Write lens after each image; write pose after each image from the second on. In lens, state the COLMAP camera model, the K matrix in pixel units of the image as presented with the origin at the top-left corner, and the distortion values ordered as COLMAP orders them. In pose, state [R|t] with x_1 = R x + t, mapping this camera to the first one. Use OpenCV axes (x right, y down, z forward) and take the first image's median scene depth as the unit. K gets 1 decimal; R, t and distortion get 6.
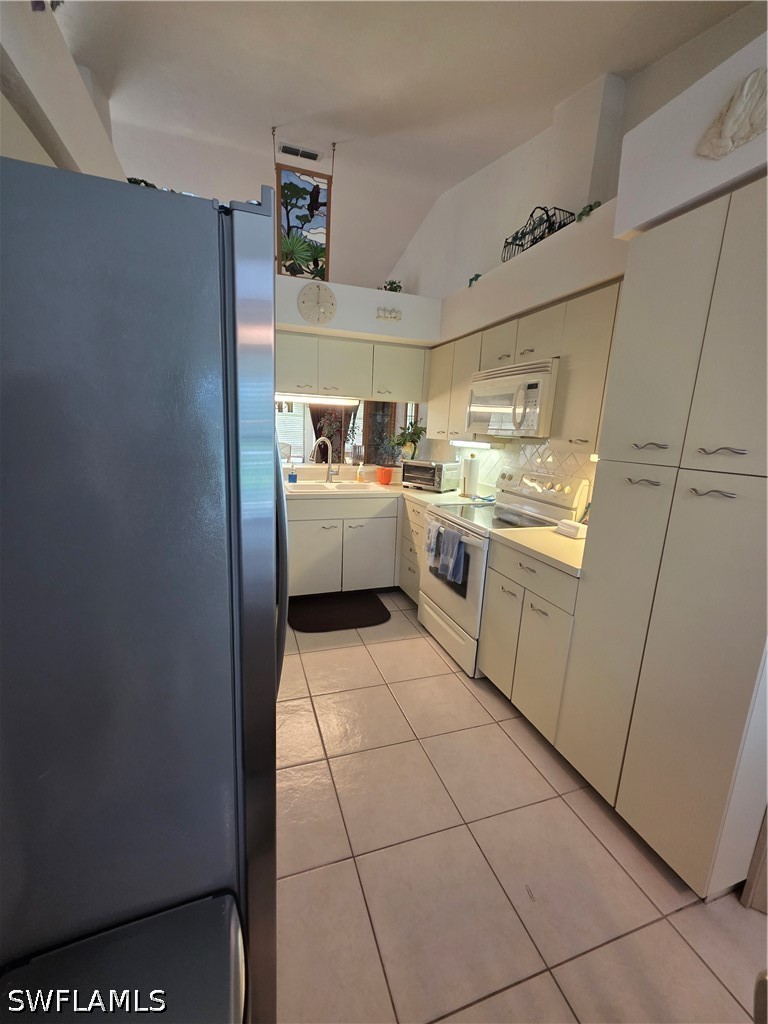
lens RADIAL K [[403.2, 0, 378.0], [0, 403.2, 515.9], [0, 0, 1]] dist [0.001313, -0.000674]
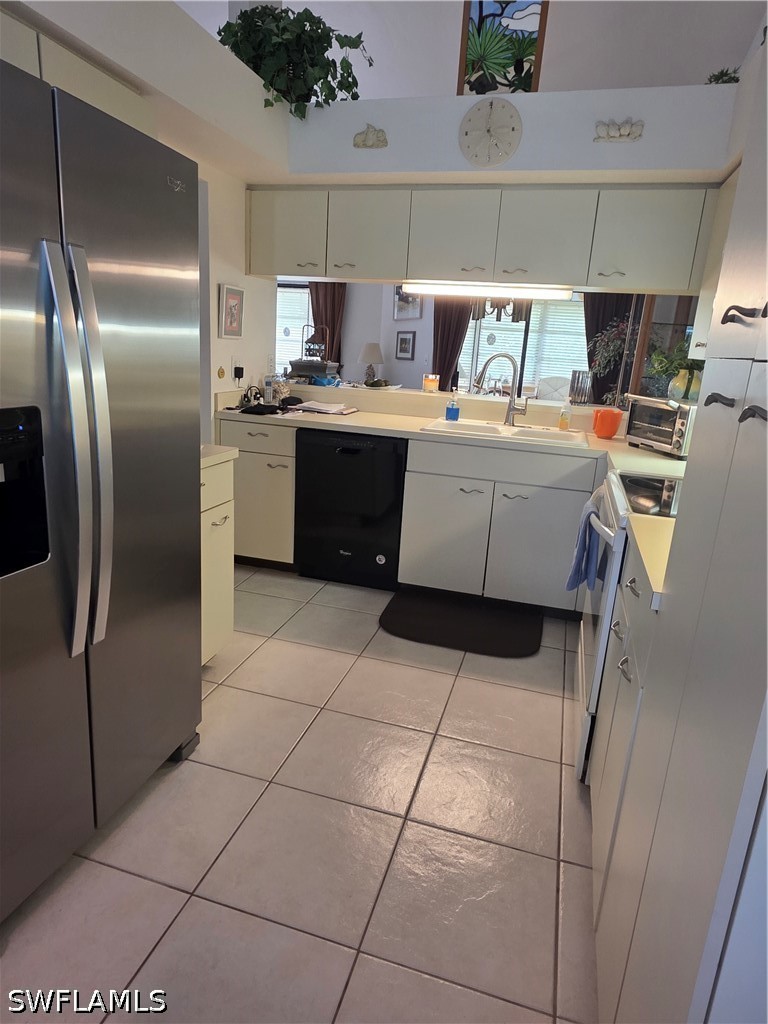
lens RADIAL K [[628.5, 0, 383.4], [0, 628.5, 509.9], [0, 0, 1]] dist [0.011085, -0.003765]
pose [[0.822696, 0.159514, -0.545643, 0.313486], [-0.151755, 0.986618, 0.059619, 0.020331], [0.547852, 0.033756, 0.835894, 0.095054]]
